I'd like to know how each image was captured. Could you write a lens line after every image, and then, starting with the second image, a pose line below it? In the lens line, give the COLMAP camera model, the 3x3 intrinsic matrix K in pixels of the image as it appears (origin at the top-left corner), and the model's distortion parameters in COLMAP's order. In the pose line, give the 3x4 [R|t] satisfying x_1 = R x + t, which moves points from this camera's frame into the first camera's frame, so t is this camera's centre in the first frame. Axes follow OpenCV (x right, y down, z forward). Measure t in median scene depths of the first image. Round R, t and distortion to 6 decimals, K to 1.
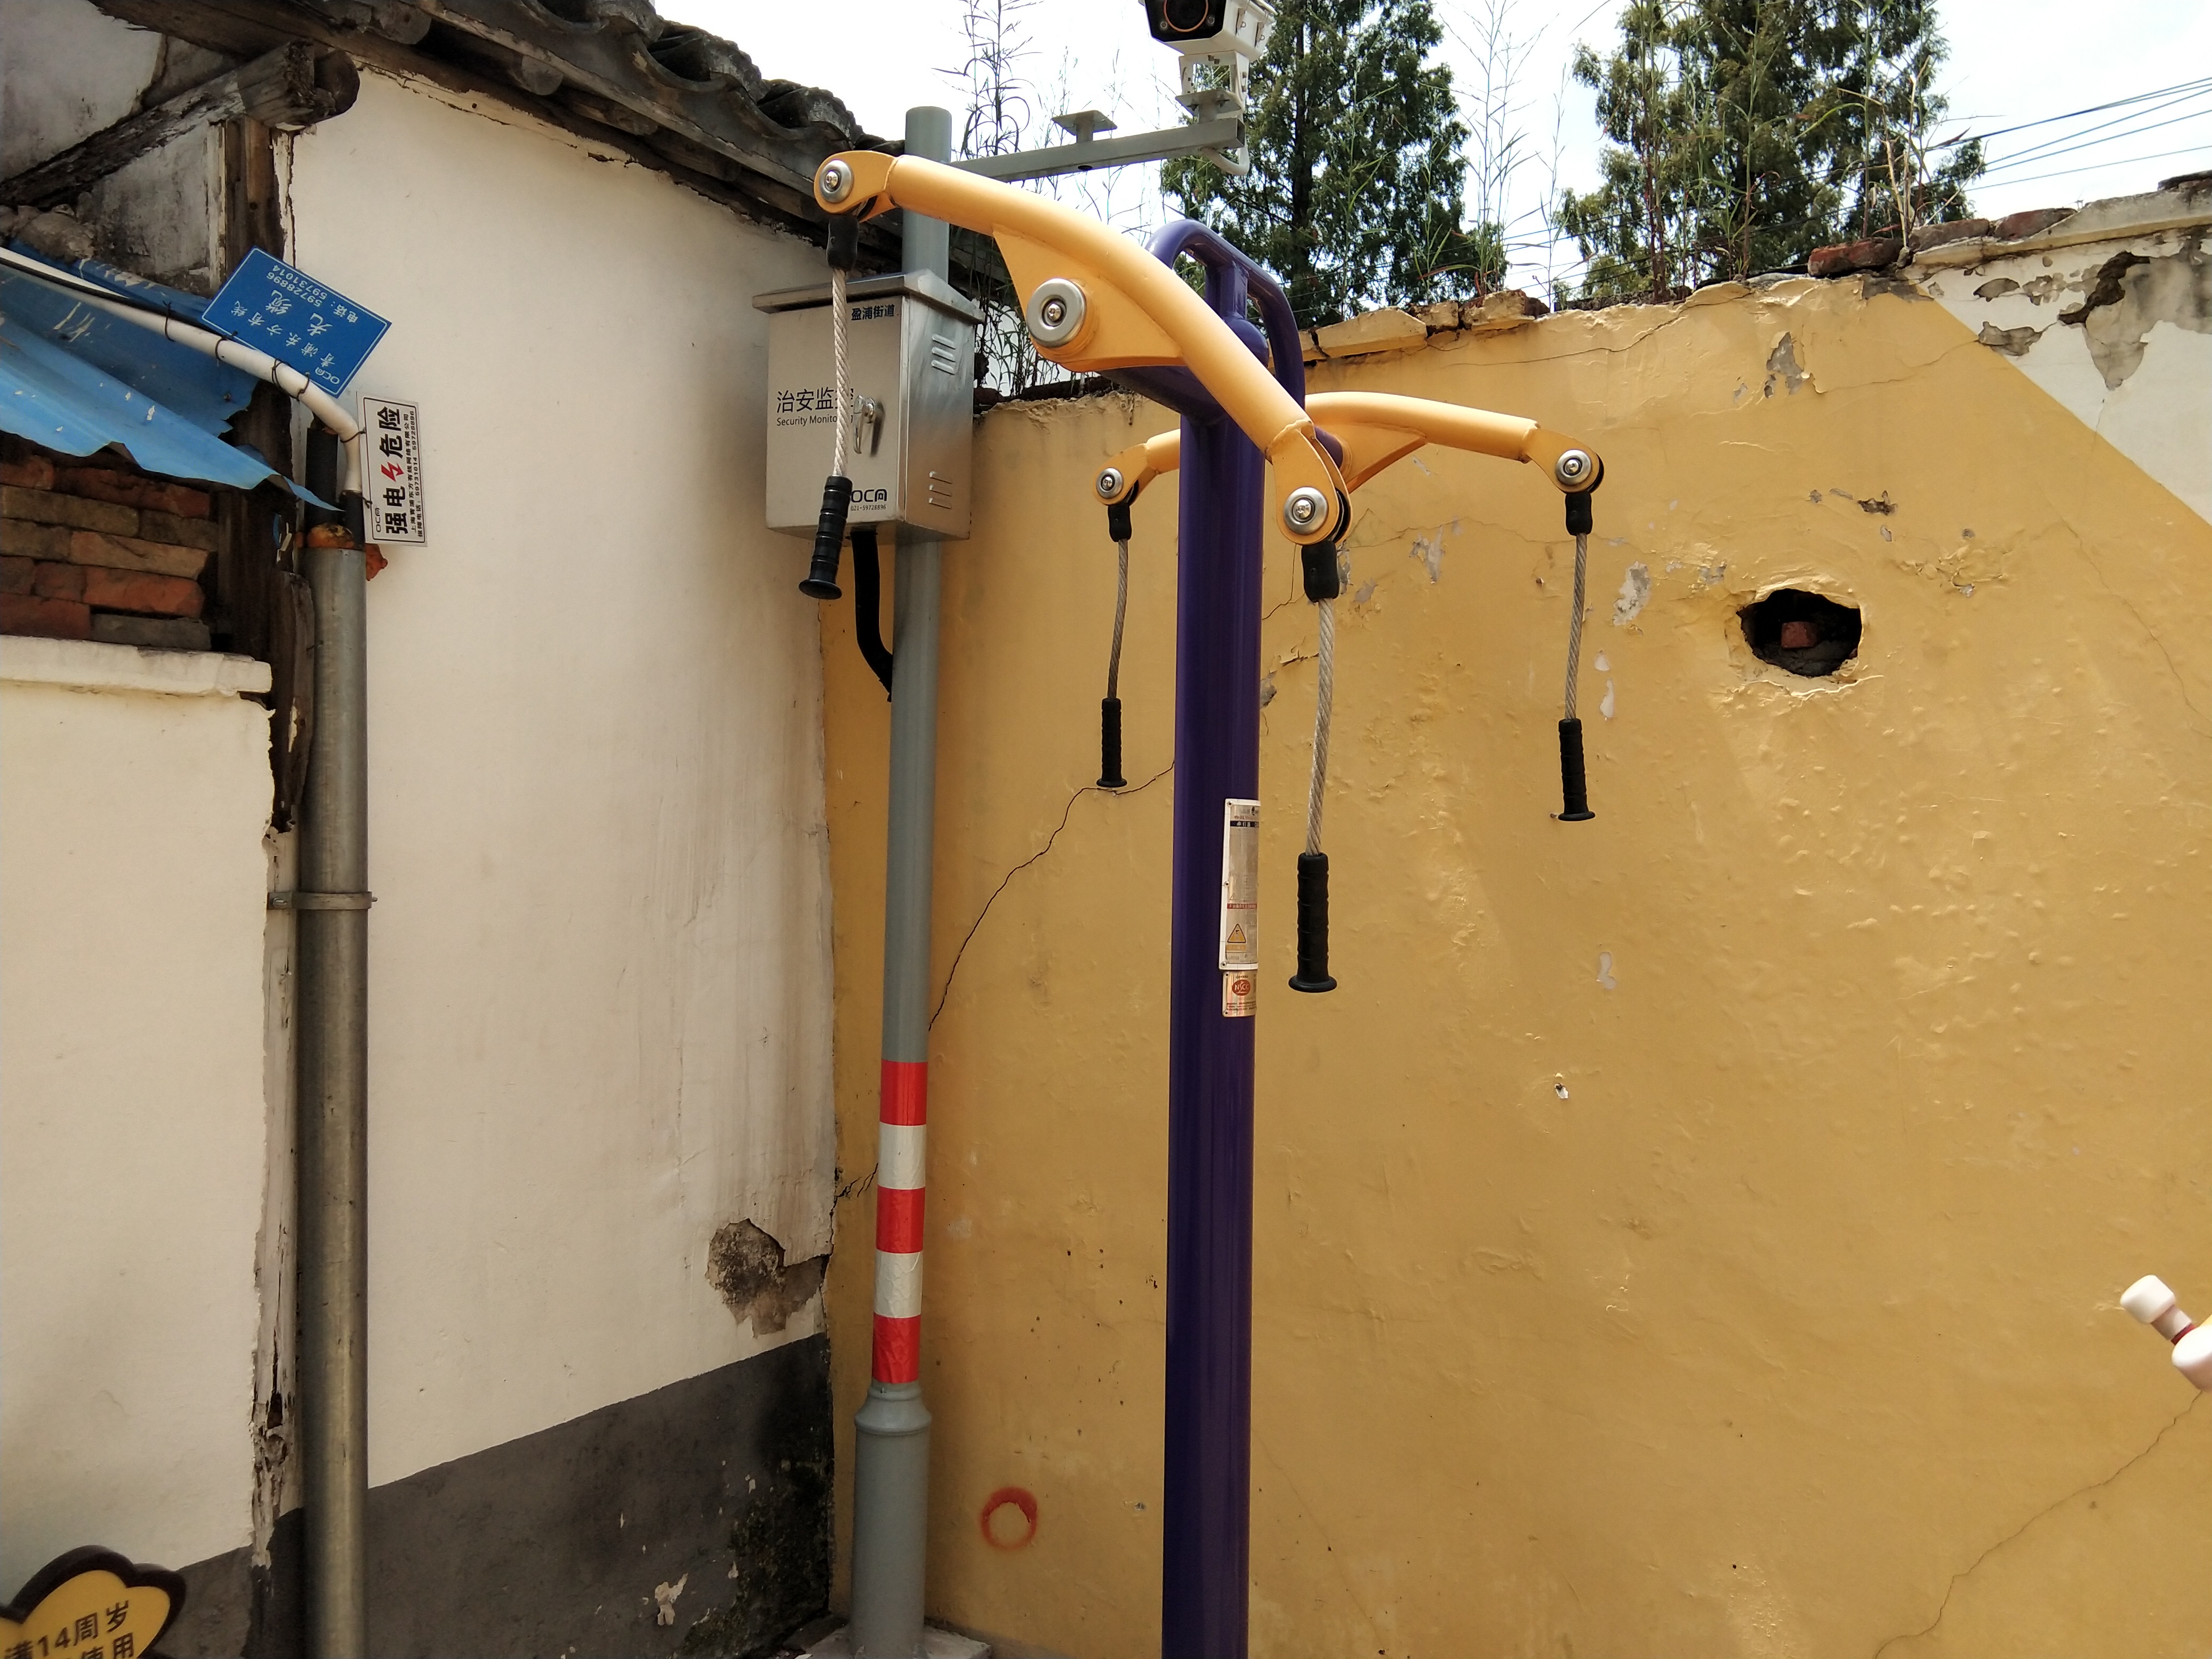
lens RADIAL K [[1768.2, 0, 1048.7], [0, 1768.2, 803.9], [0, 0, 1]] dist [0.090766, -0.135109]
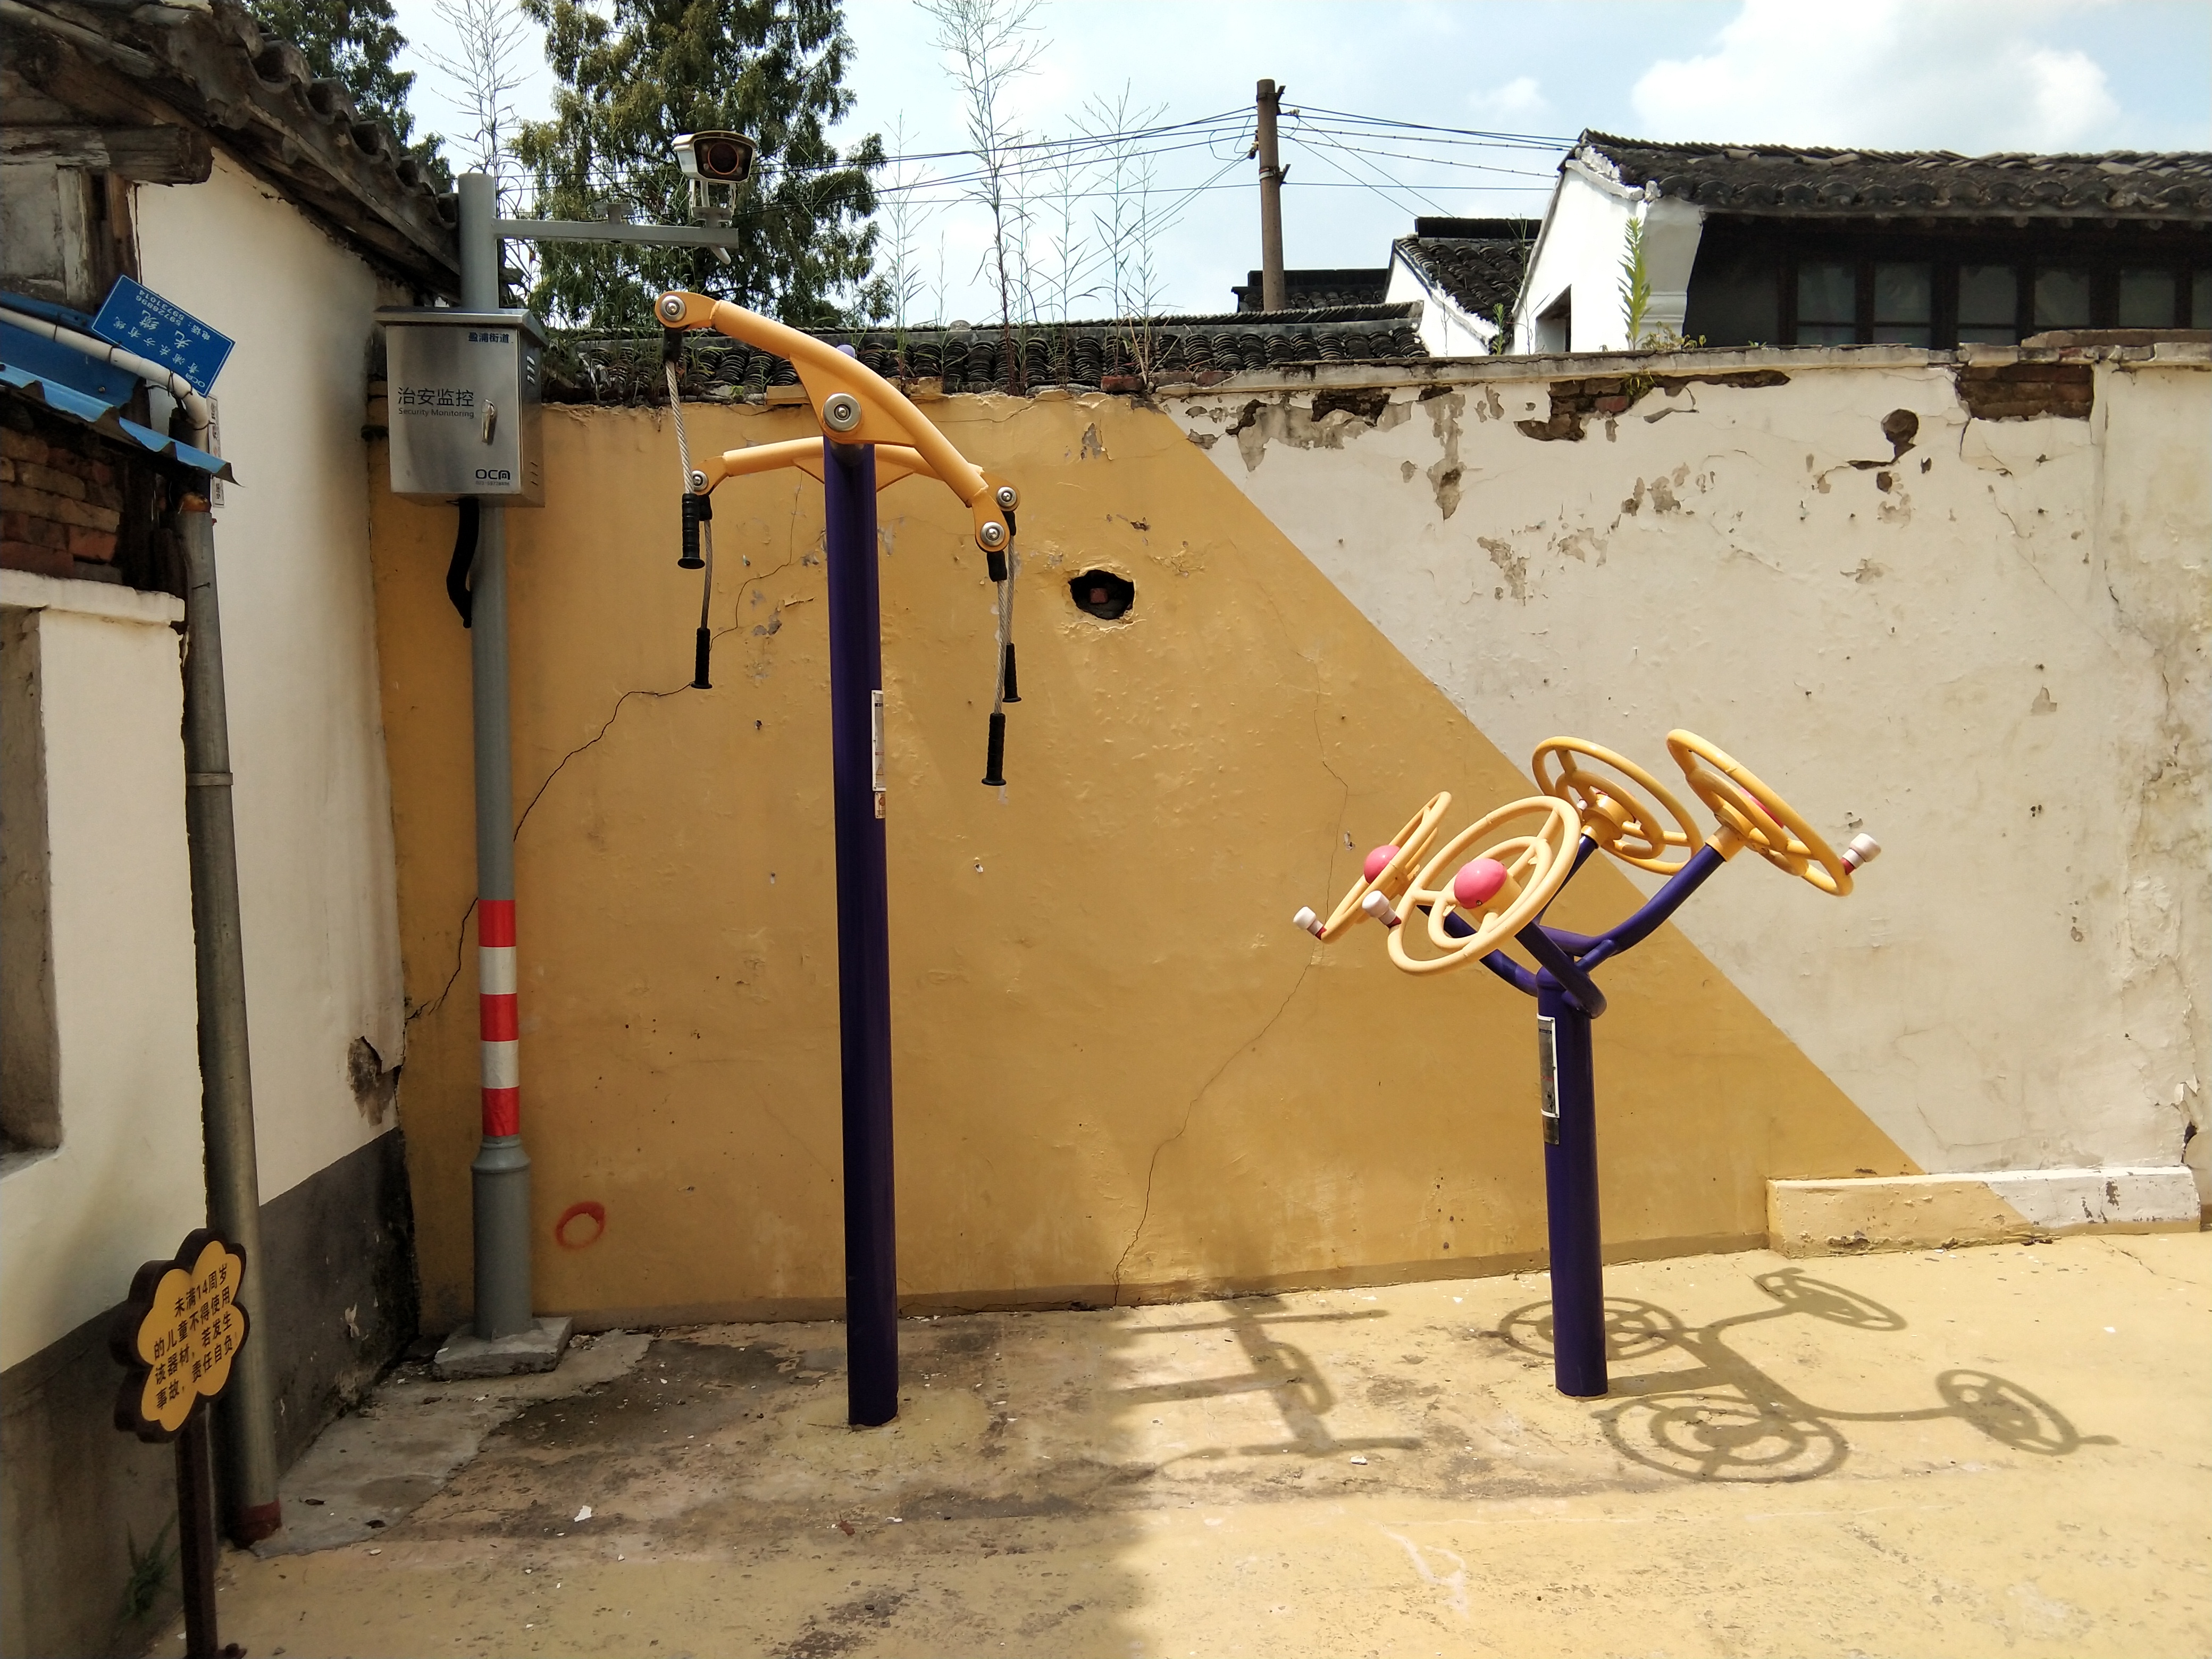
lens RADIAL K [[1768.2, 0, 1068.4], [0, 1768.2, 797.6], [0, 0, 1]] dist [0.090766, -0.135109]
pose [[0.830028, -0.048341, 0.555623, -0.589360], [0.026639, 0.998536, 0.047081, 0.021390], [-0.557085, -0.024277, 0.830100, -0.439220]]
